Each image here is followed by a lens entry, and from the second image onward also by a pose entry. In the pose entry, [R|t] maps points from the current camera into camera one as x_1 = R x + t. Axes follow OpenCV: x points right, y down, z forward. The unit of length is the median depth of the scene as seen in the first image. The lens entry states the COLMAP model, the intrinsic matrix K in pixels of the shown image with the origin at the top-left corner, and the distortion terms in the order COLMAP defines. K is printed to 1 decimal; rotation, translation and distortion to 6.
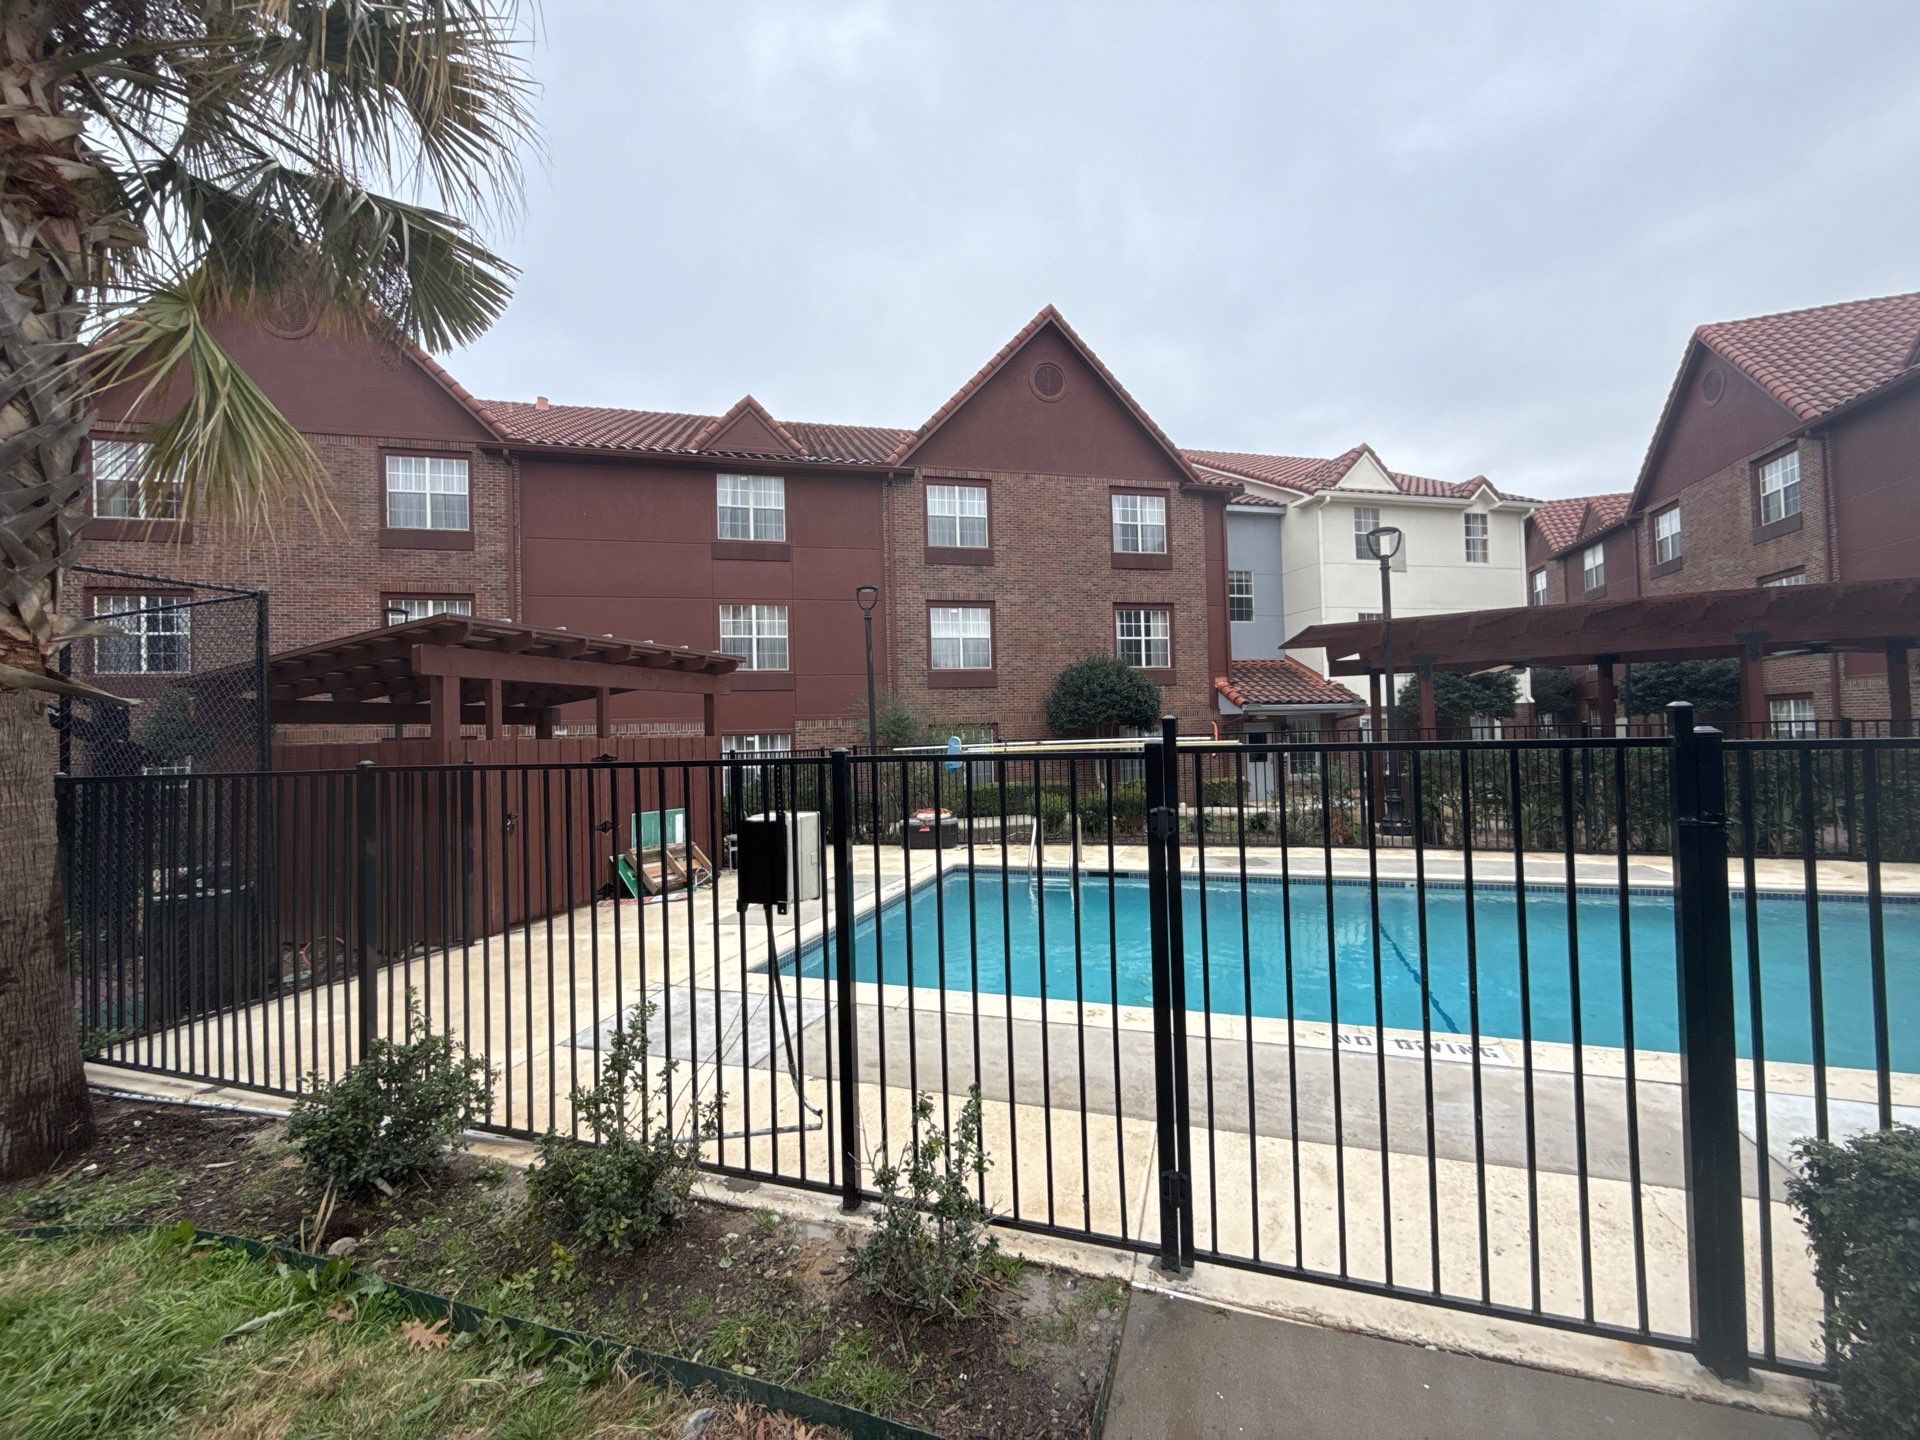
lens RADIAL K [[760.2, 0, 960.5], [0, 760.2, 720.7], [0, 0, 1]] dist [-0.001088, 0.000190]
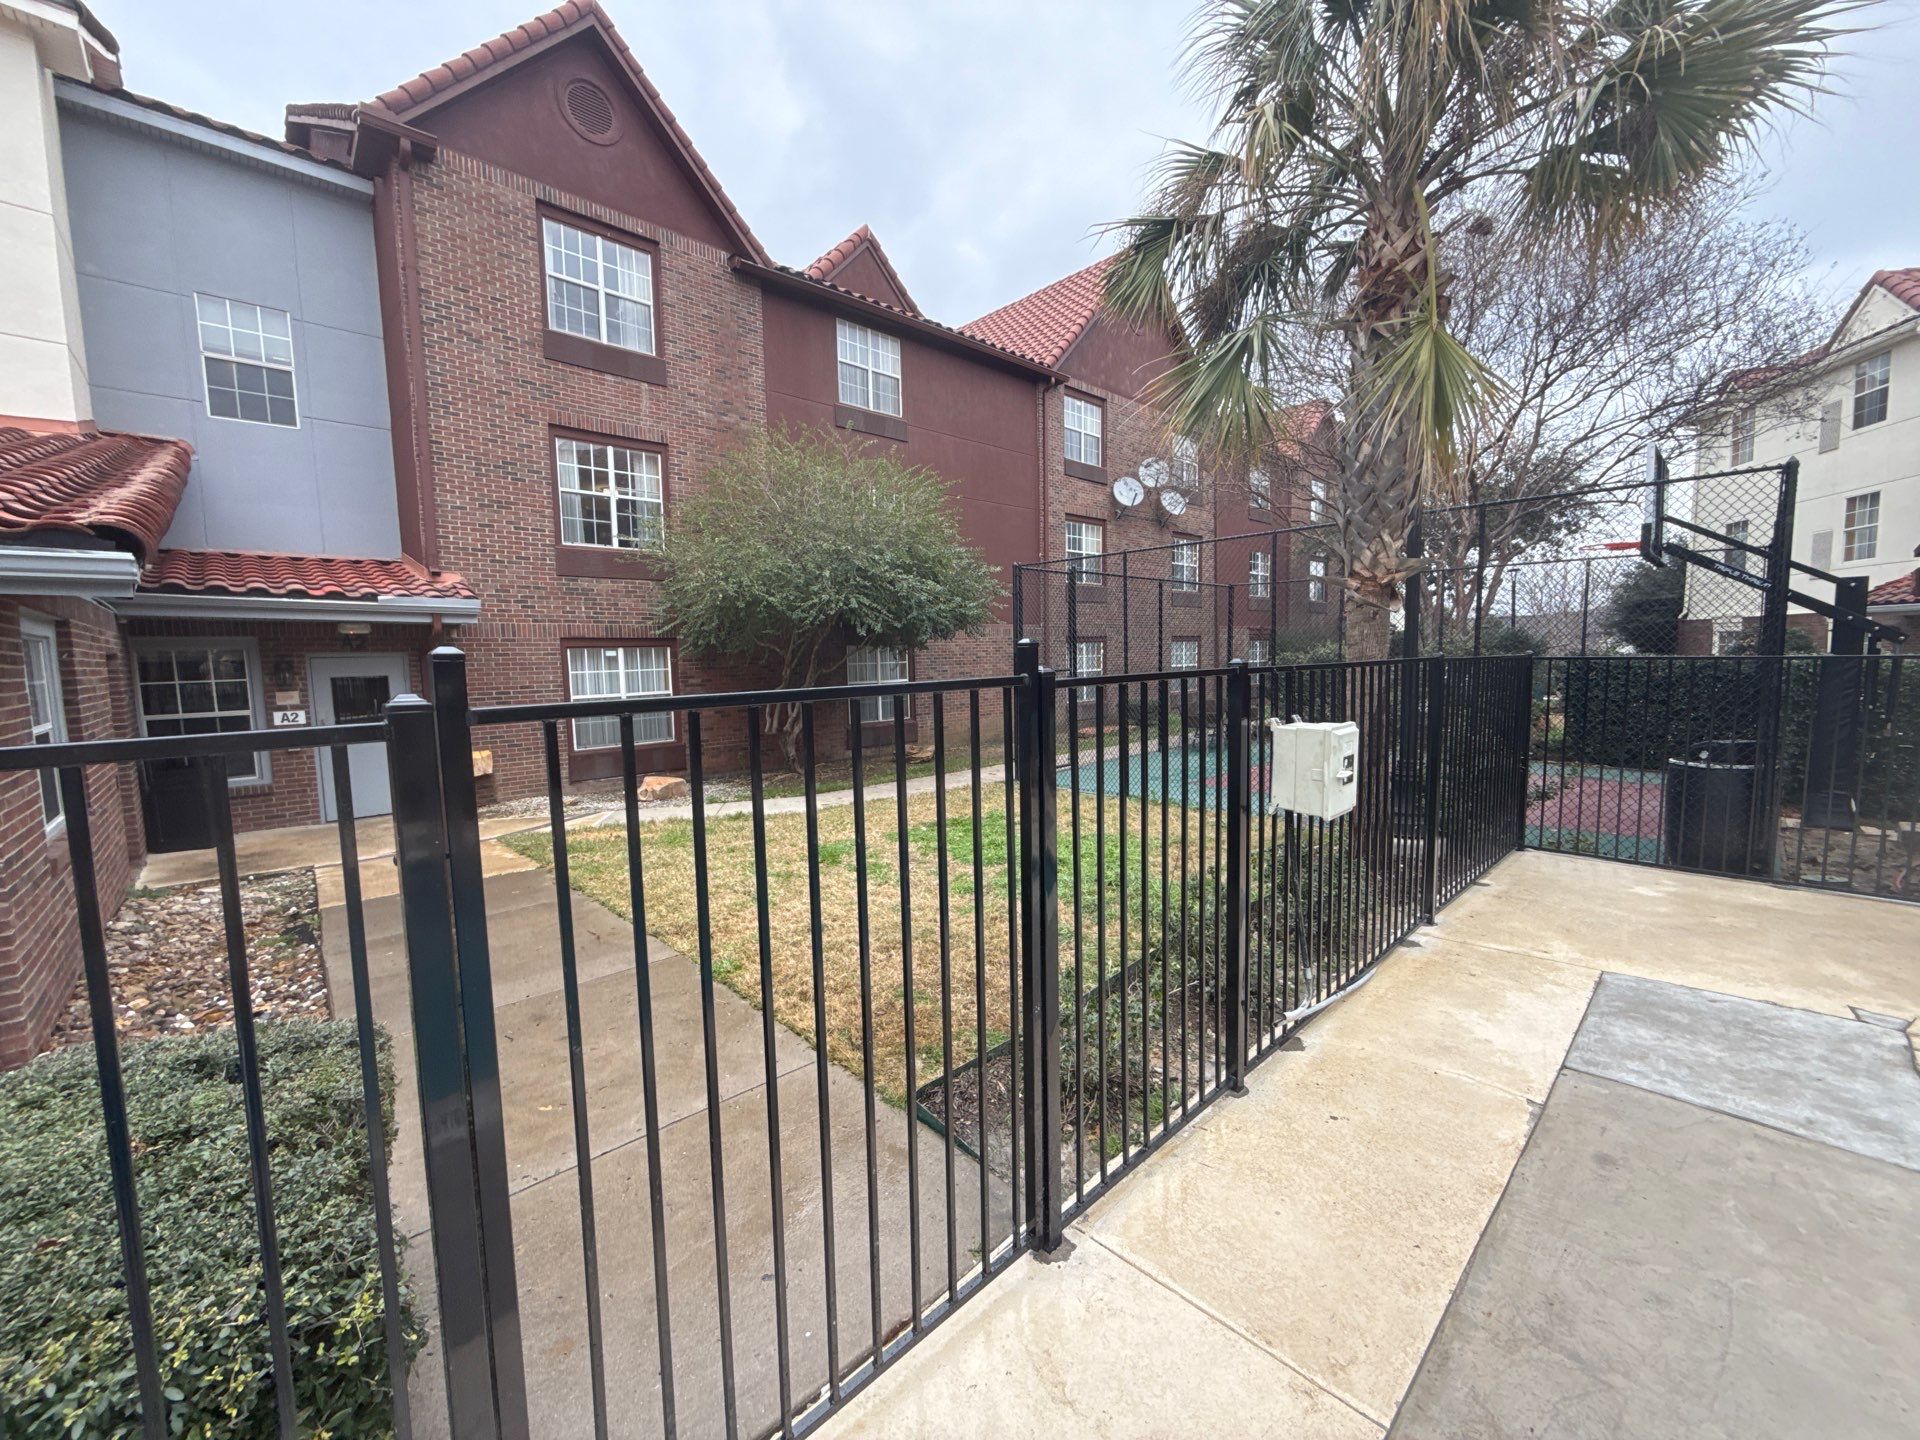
lens RADIAL K [[760.2, 0, 959.2], [0, 760.2, 721.7], [0, 0, 1]] dist [-0.001088, 0.000190]
pose [[-0.467555, 0.115894, -0.876334, 0.134792], [0.051895, 0.993257, 0.103669, -0.000462], [0.882439, 0.002994, -0.470417, 0.169491]]
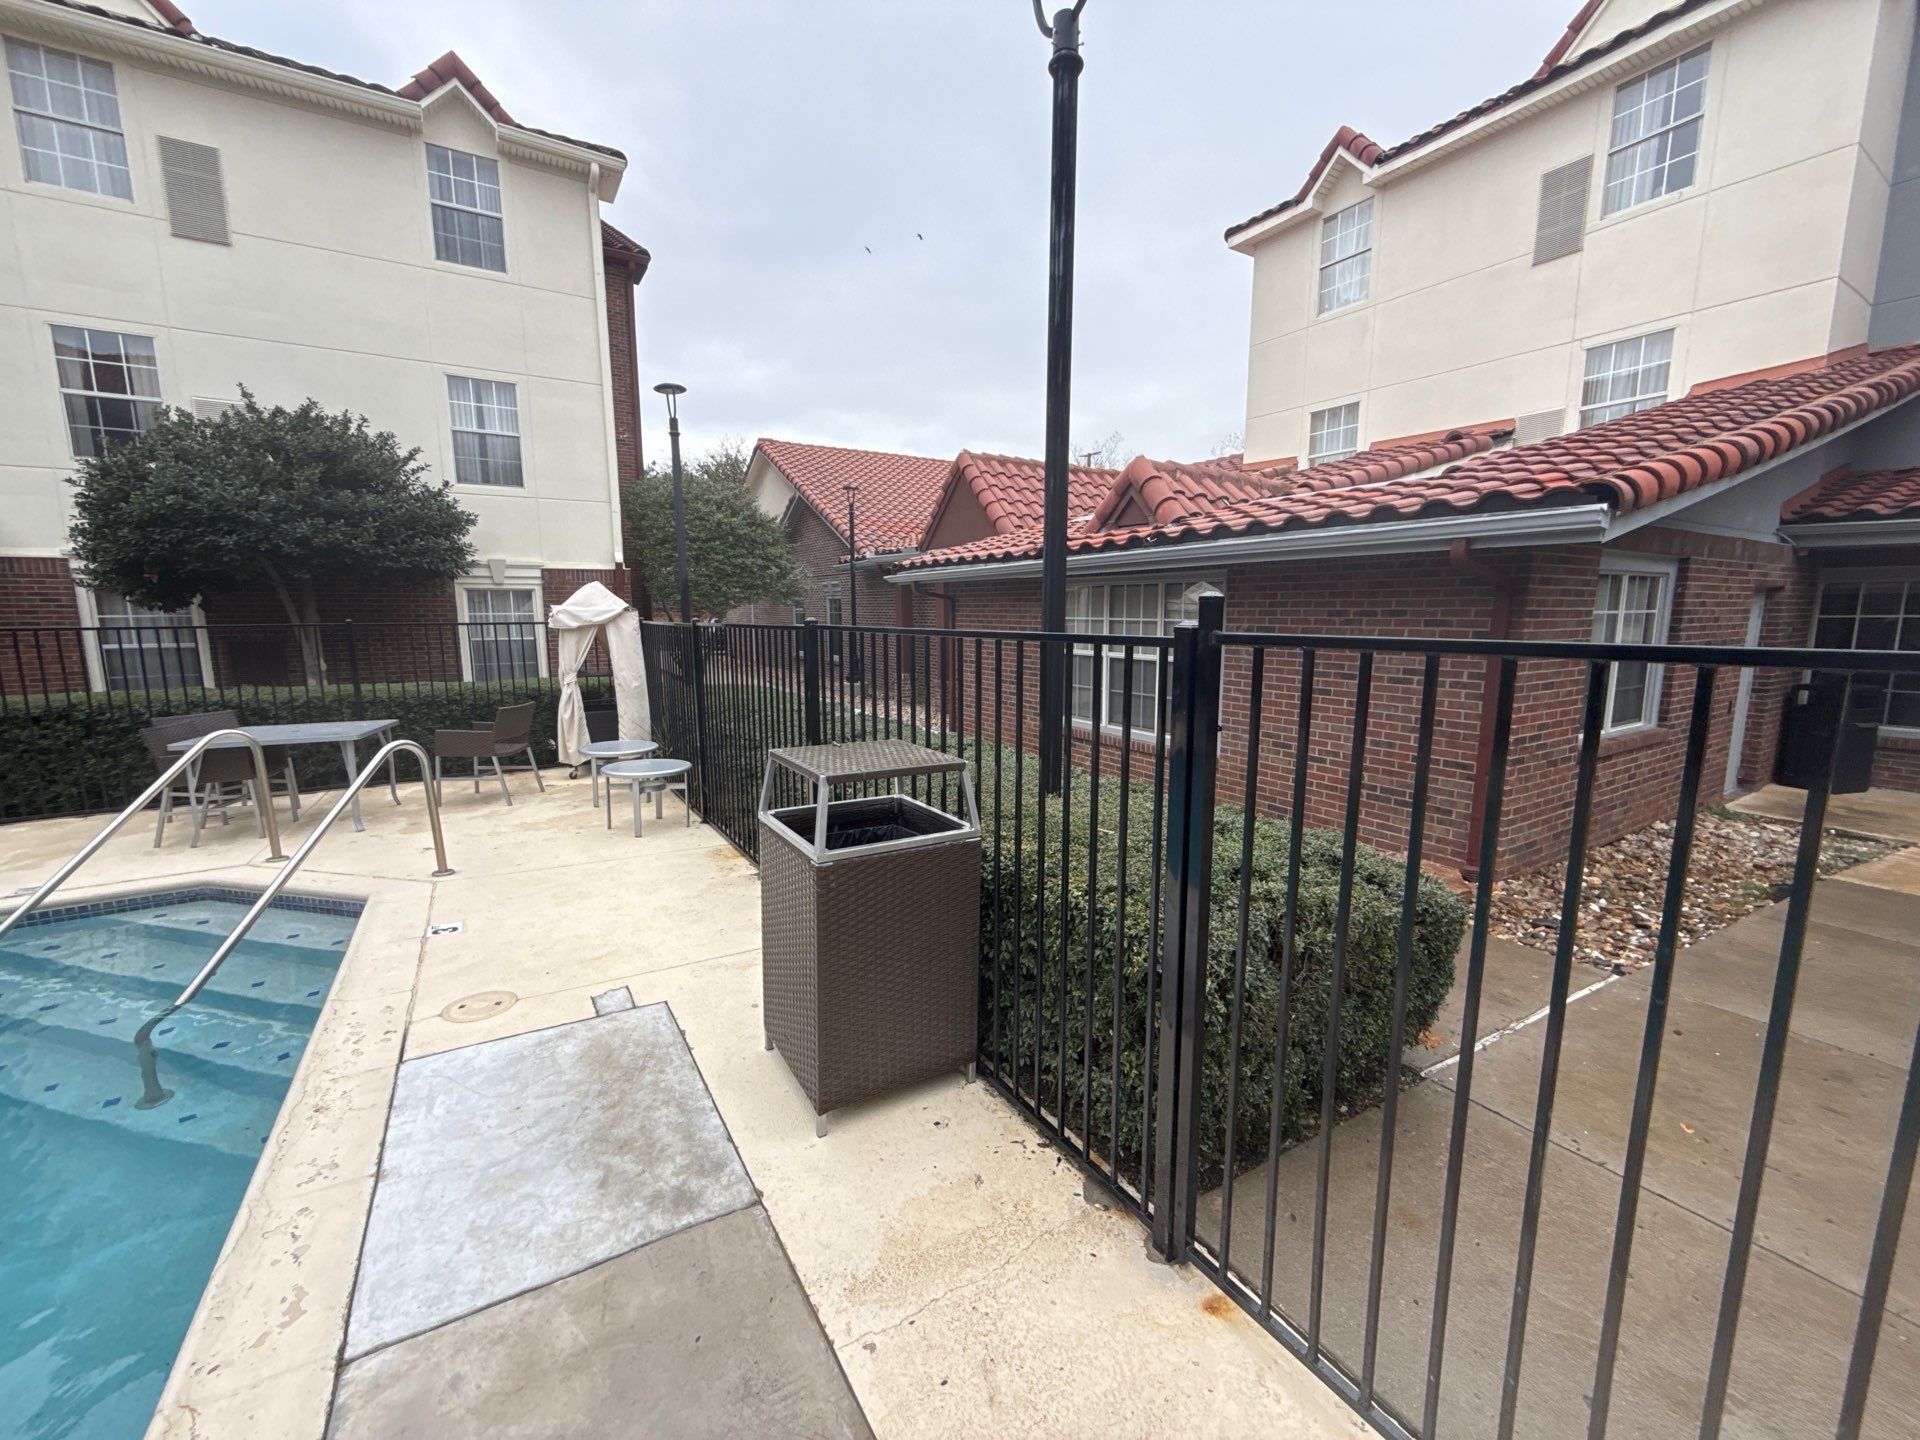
lens RADIAL K [[760.2, 0, 963.8], [0, 760.2, 718.7], [0, 0, 1]] dist [-0.001088, 0.000190]
pose [[-0.772430, -0.060103, 0.632250, 0.062202], [0.013333, 0.993758, 0.110757, 0.002609], [-0.634960, 0.093981, -0.766807, 0.197577]]
